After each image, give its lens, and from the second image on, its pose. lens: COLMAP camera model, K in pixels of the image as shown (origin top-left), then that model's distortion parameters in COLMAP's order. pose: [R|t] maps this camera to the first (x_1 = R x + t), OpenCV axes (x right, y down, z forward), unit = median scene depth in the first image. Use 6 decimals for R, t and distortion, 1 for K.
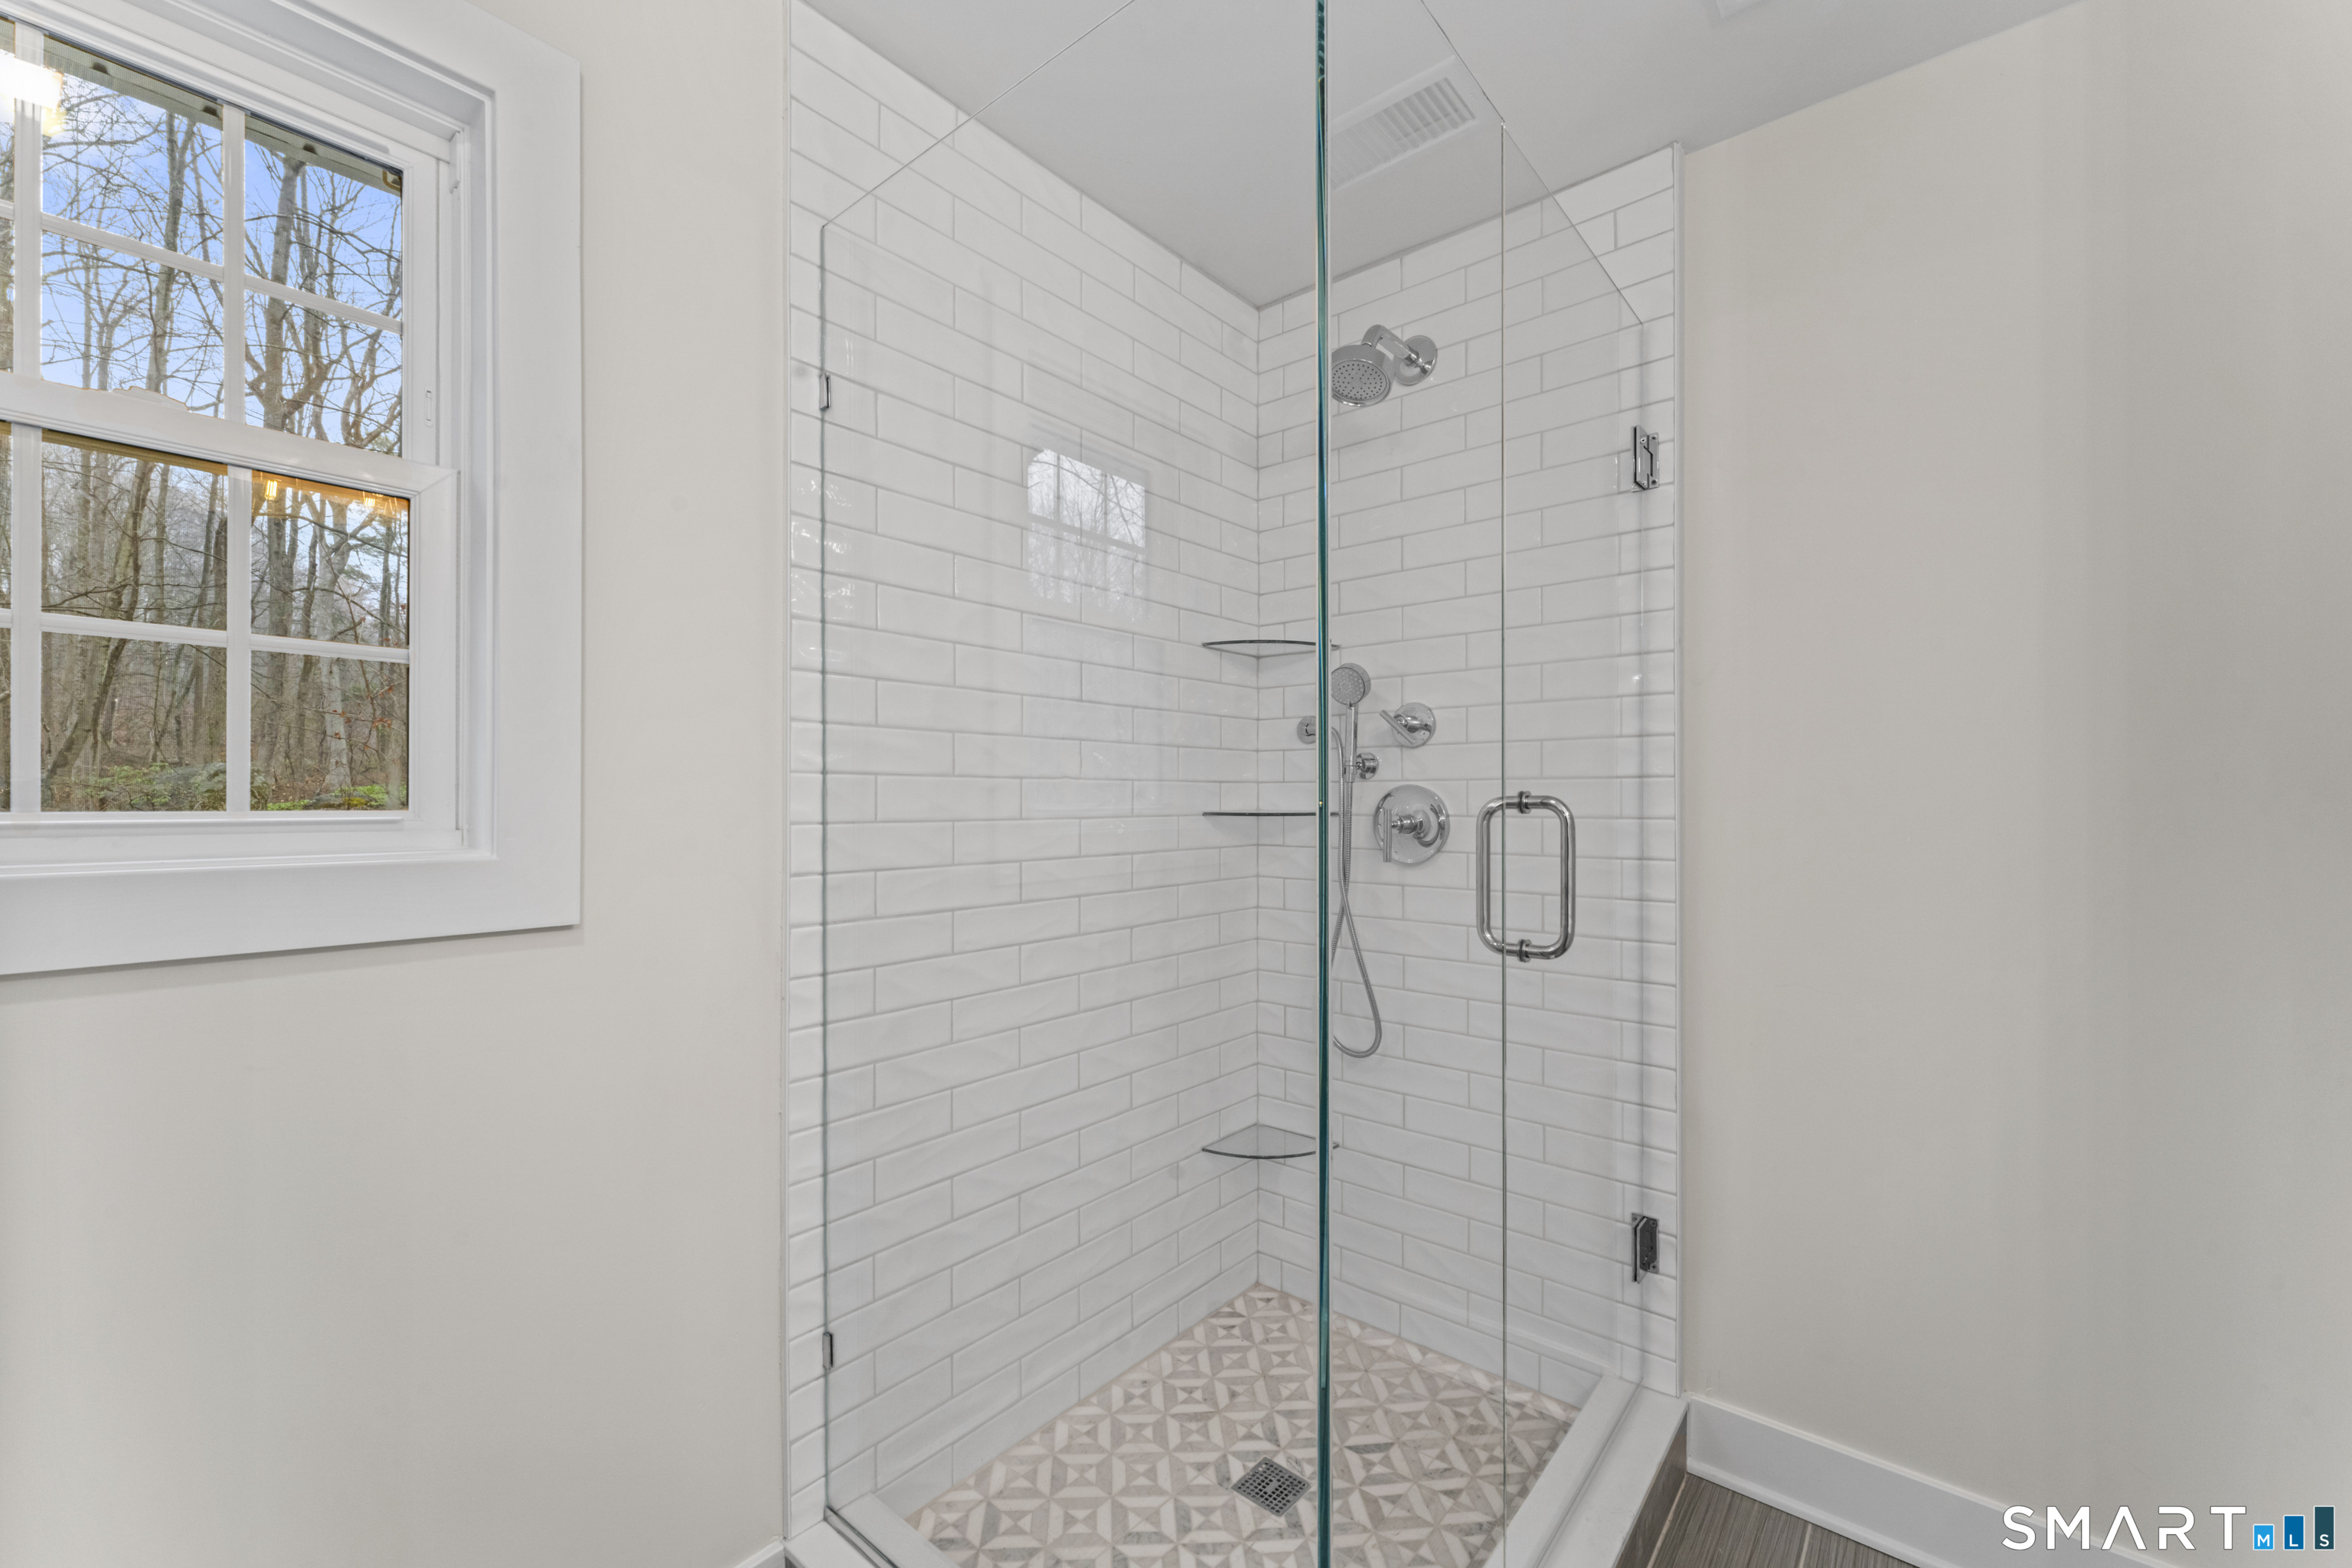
lens RADIAL K [[944.2, 0, 1182.8], [0, 944.2, 804.5], [0, 0, 1]] dist [0.000872, -0.000144]
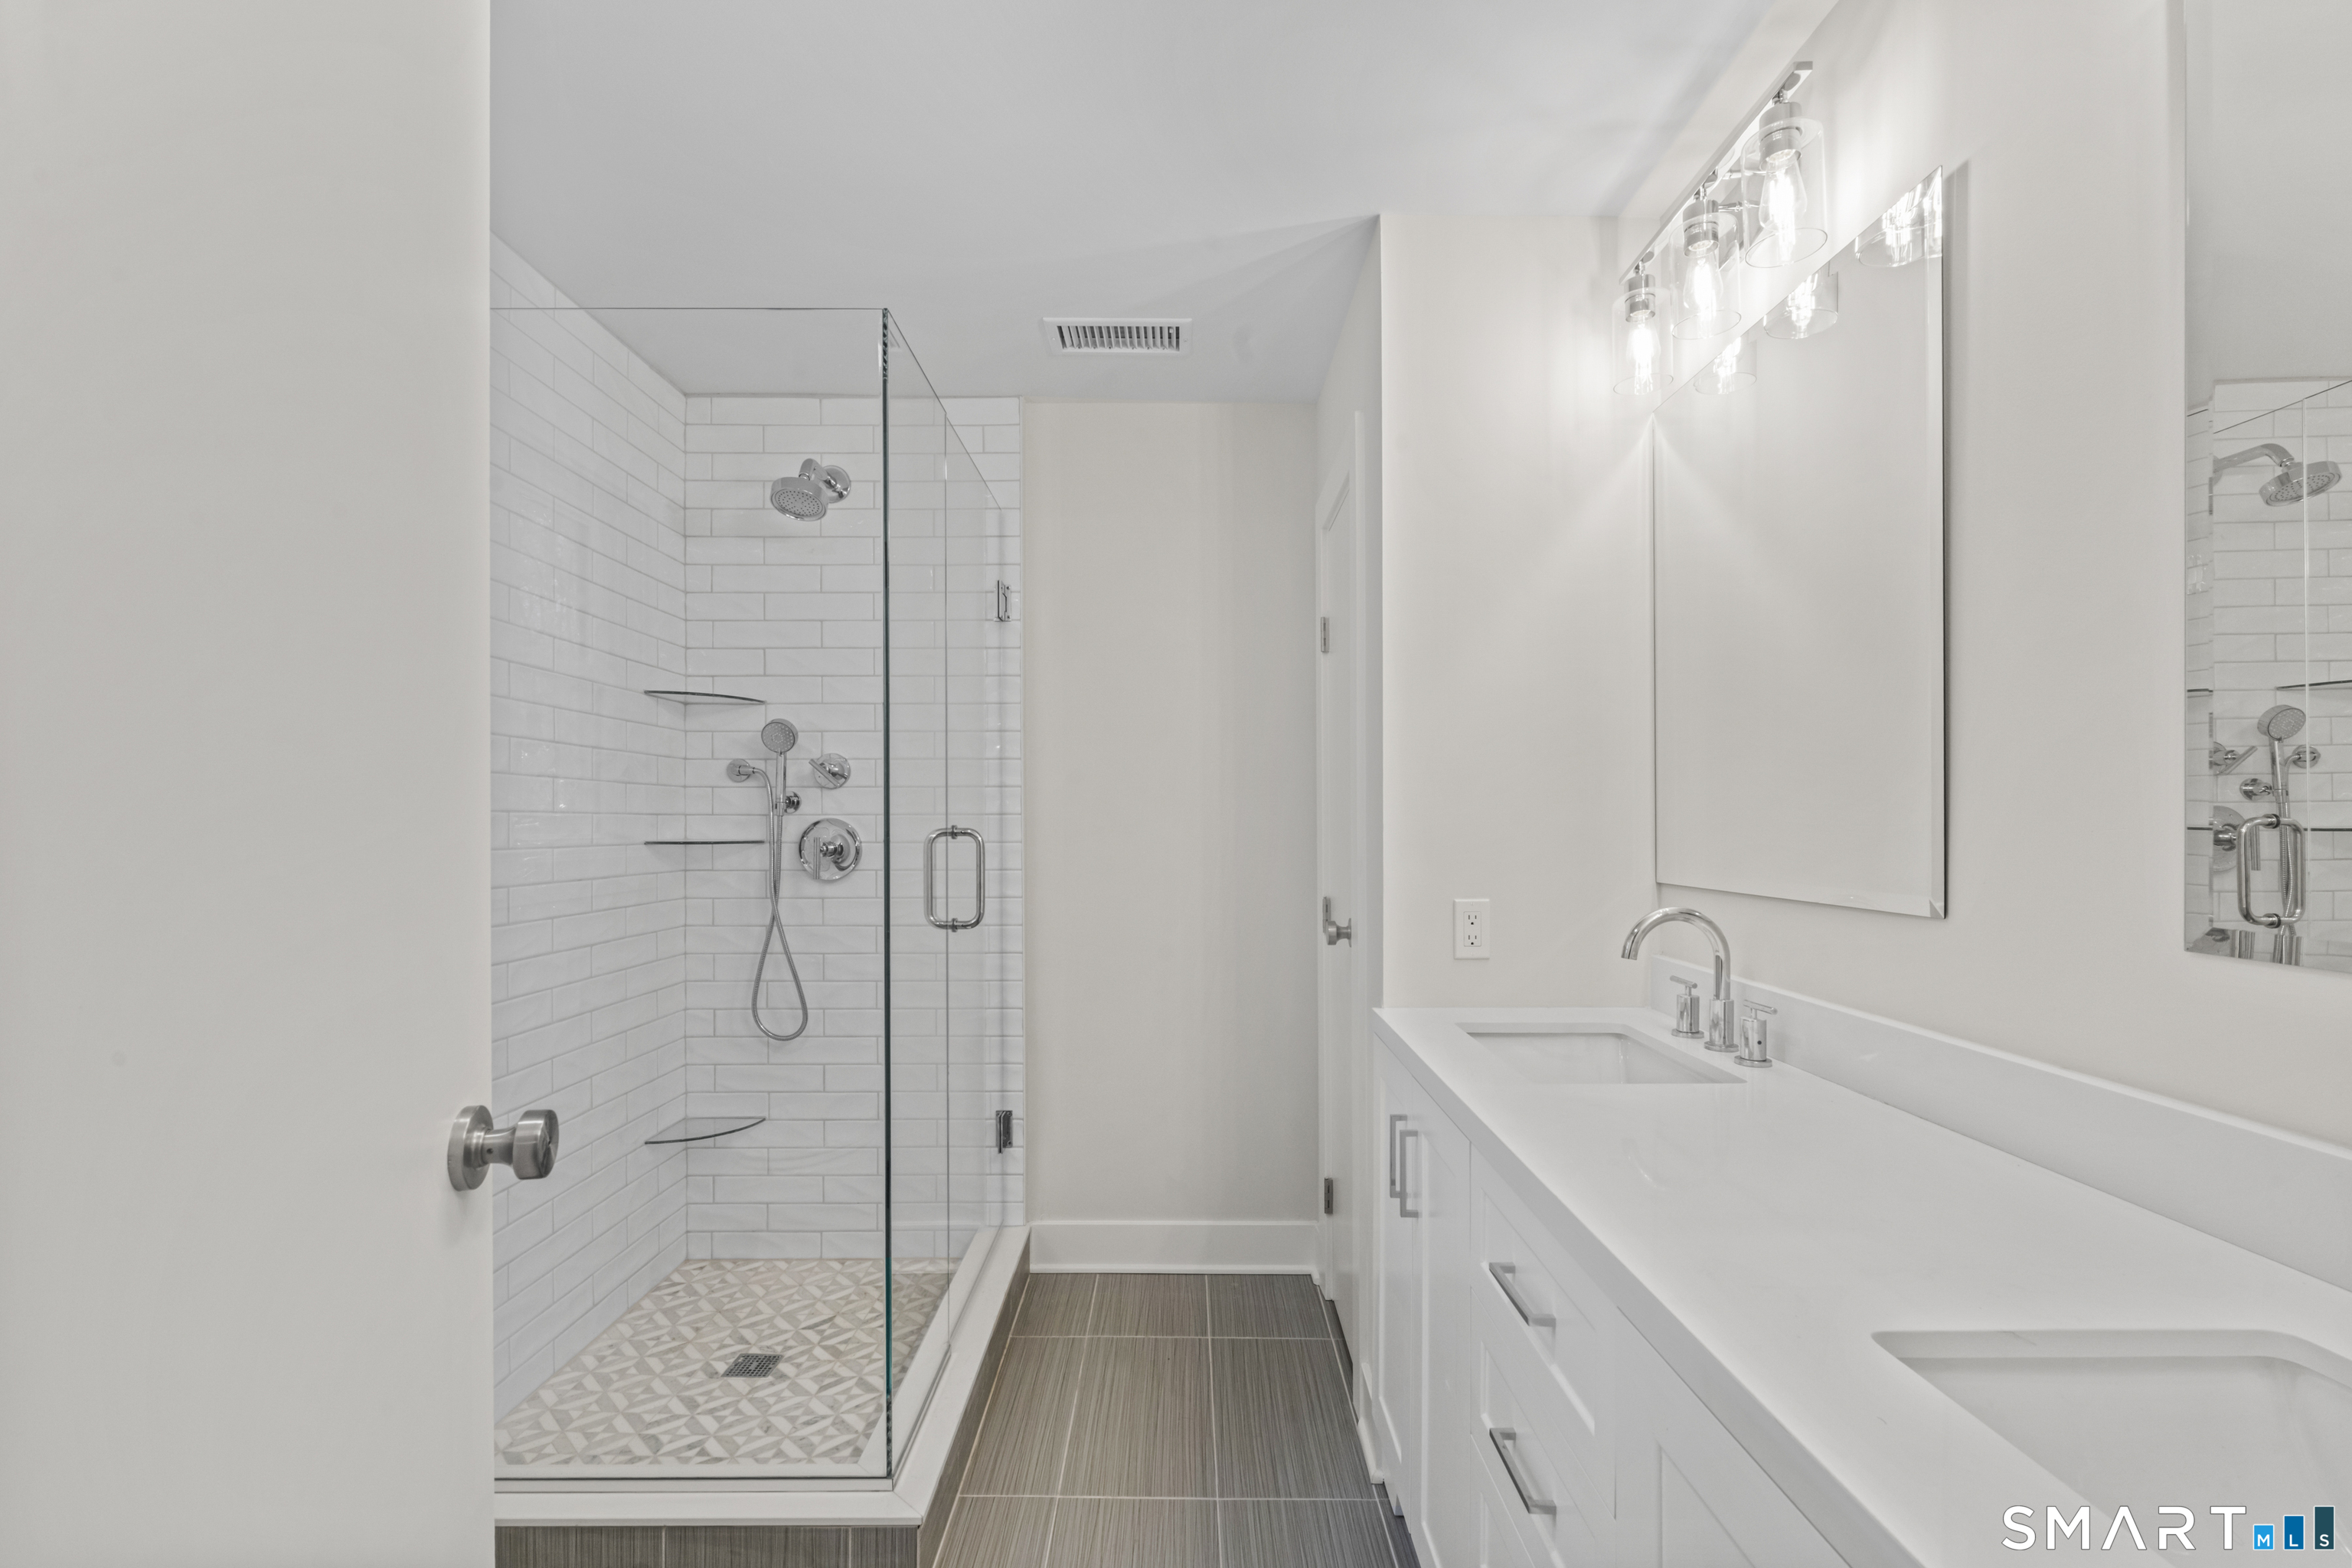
lens RADIAL K [[1033.2, 0, 1180.9], [0, 1033.2, 825.7], [0, 0, 1]] dist [-0.000081, -0.000015]
pose [[0.768924, -0.000172, 0.639340, -0.328837], [0.003970, 0.999982, -0.004506, -0.002921], [-0.639328, 0.006003, 0.768911, -0.419703]]
